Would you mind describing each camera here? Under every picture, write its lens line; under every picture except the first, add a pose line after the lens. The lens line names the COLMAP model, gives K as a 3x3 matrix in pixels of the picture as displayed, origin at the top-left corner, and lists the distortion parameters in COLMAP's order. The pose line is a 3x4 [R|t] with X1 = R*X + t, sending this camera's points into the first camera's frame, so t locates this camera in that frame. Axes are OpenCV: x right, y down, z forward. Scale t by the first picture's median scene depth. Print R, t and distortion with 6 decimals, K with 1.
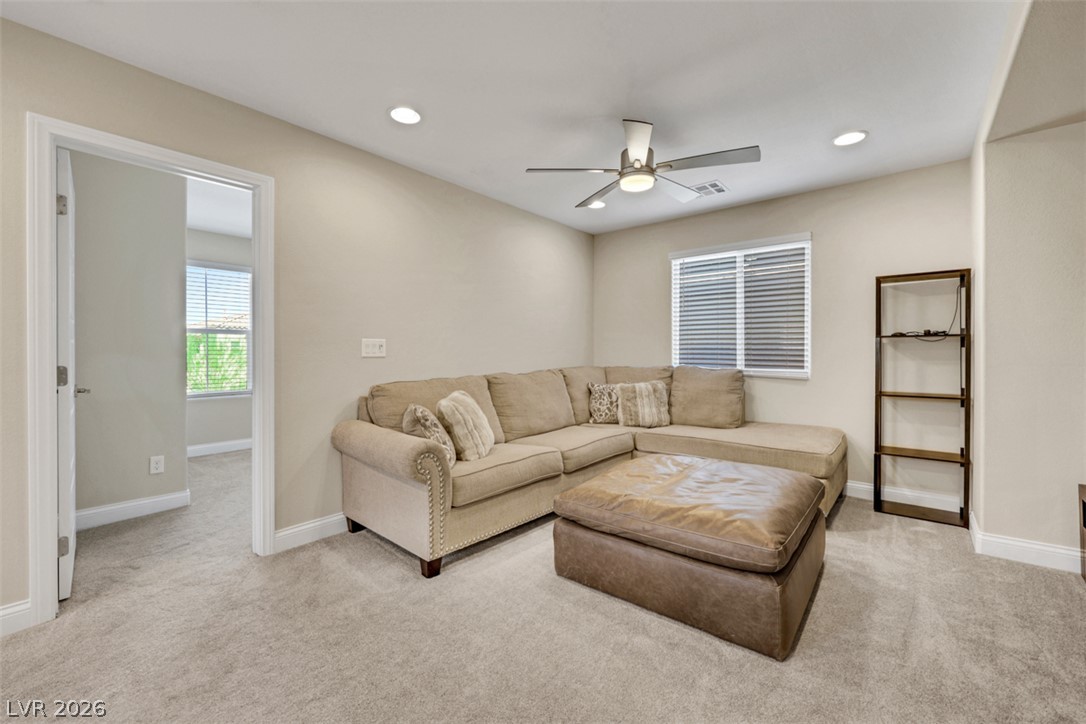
lens RADIAL K [[449.5, 0, 538.5], [0, 449.5, 356.5], [0, 0, 1]] dist [0.002417, -0.000756]
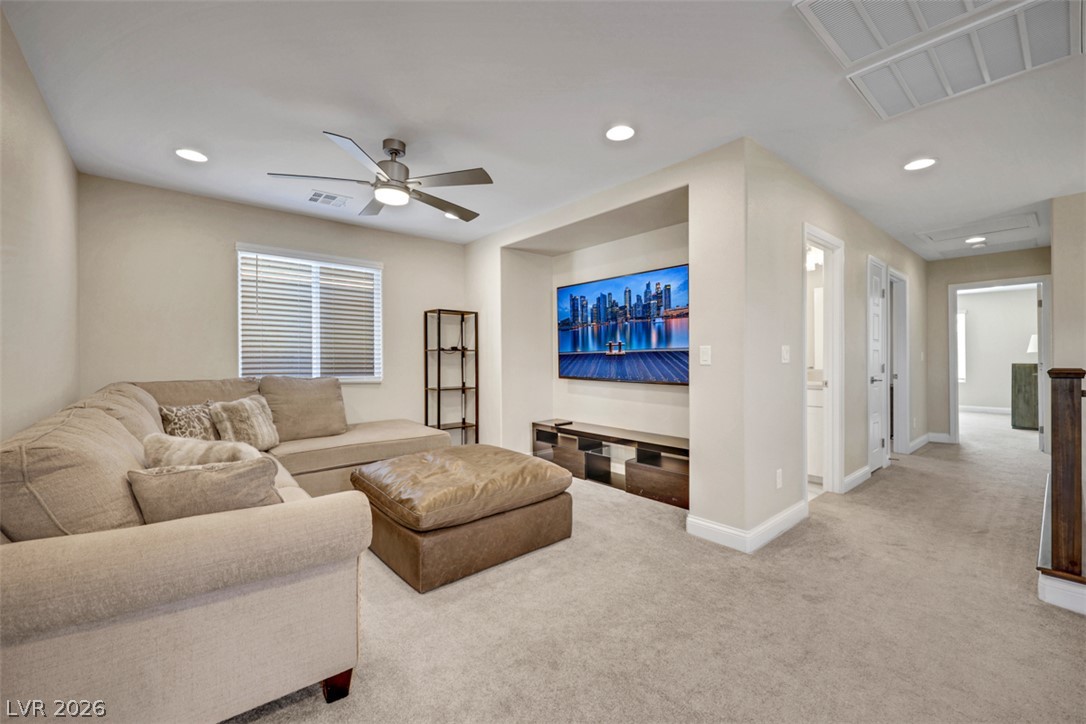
lens RADIAL K [[449.5, 0, 548.4], [0, 449.5, 365.6], [0, 0, 1]] dist [0.002417, -0.000756]
pose [[0.133390, -0.011303, 0.990999, -2.125756], [0.010532, 0.999895, 0.009987, -0.015705], [-0.991008, 0.009105, 0.133495, 1.487743]]
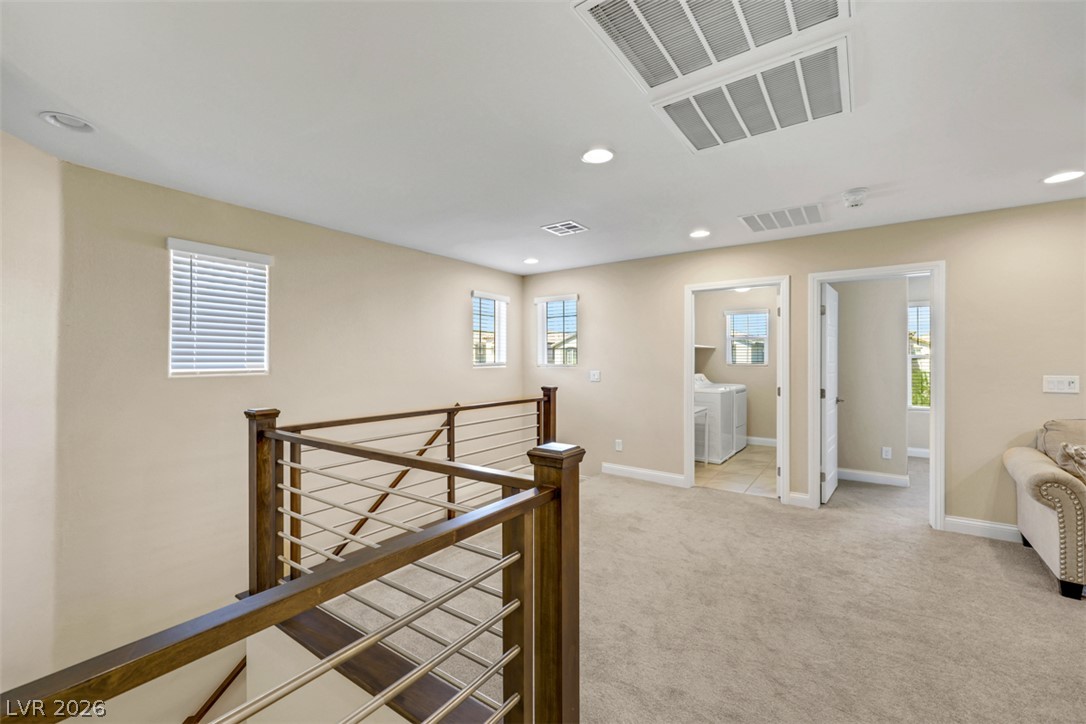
lens RADIAL K [[449.5, 0, 543.8], [0, 449.5, 358.8], [0, 0, 1]] dist [0.002417, -0.000756]
pose [[0.097982, 0.000138, -0.995188, 0.671110], [-0.007640, 0.999971, -0.000614, -0.081501], [0.995159, 0.007663, 0.097980, -0.365638]]
